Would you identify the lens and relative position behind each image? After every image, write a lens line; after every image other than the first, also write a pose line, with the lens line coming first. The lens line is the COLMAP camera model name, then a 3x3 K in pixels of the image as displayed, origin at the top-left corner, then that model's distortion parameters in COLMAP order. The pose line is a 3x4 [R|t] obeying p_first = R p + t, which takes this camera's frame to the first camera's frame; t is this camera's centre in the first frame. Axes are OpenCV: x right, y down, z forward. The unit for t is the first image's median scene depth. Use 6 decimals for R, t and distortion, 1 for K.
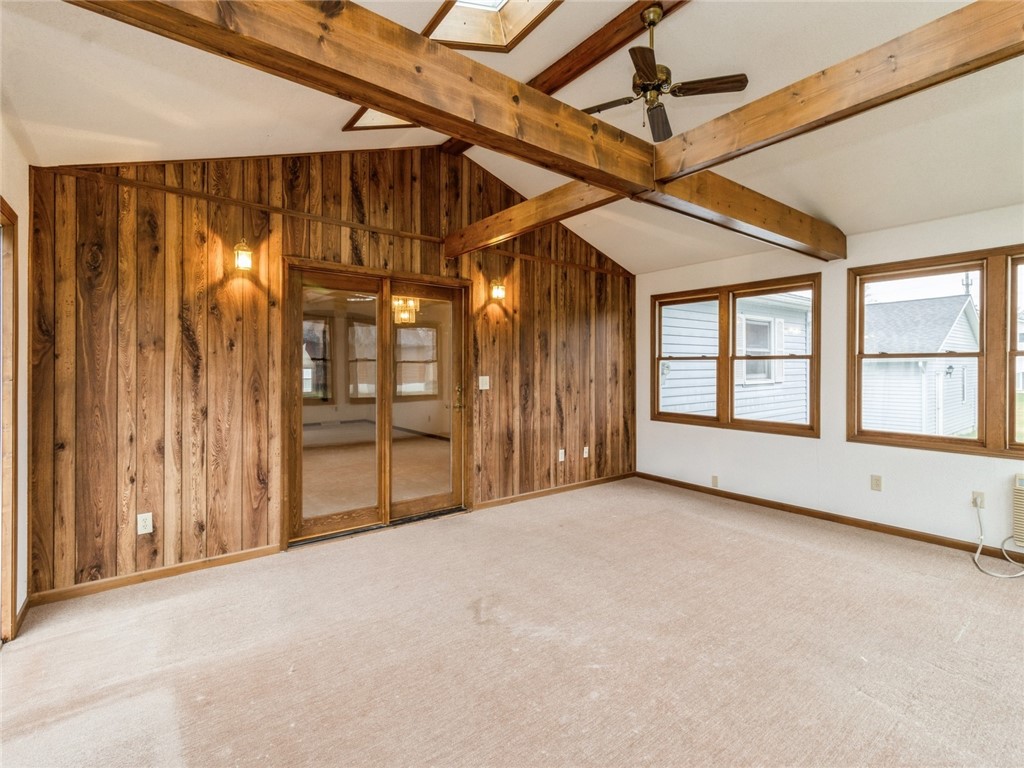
lens RADIAL K [[482.9, 0, 515.5], [0, 482.9, 375.0], [0, 0, 1]] dist [0.003210, 0.000517]
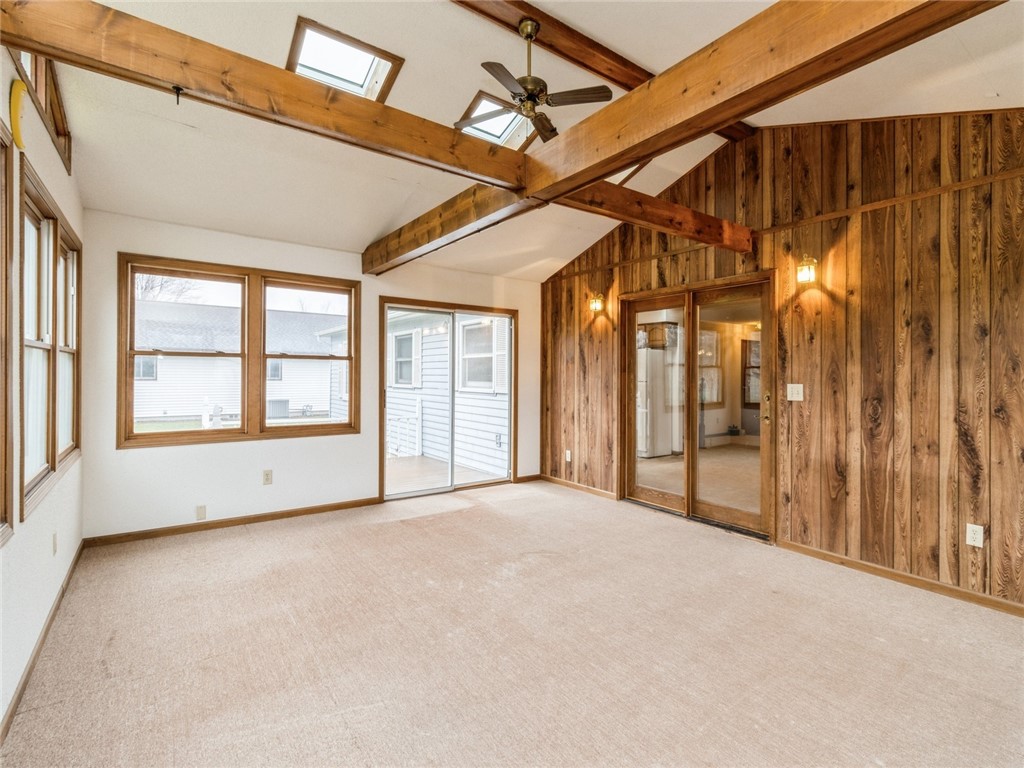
lens RADIAL K [[482.9, 0, 513.7], [0, 482.9, 375.0], [0, 0, 1]] dist [0.003210, 0.000517]
pose [[-0.029279, 0.006842, -0.999548, 0.804377], [-0.014641, 0.999866, 0.007273, -0.012184], [0.999464, 0.014847, -0.029175, 0.608541]]
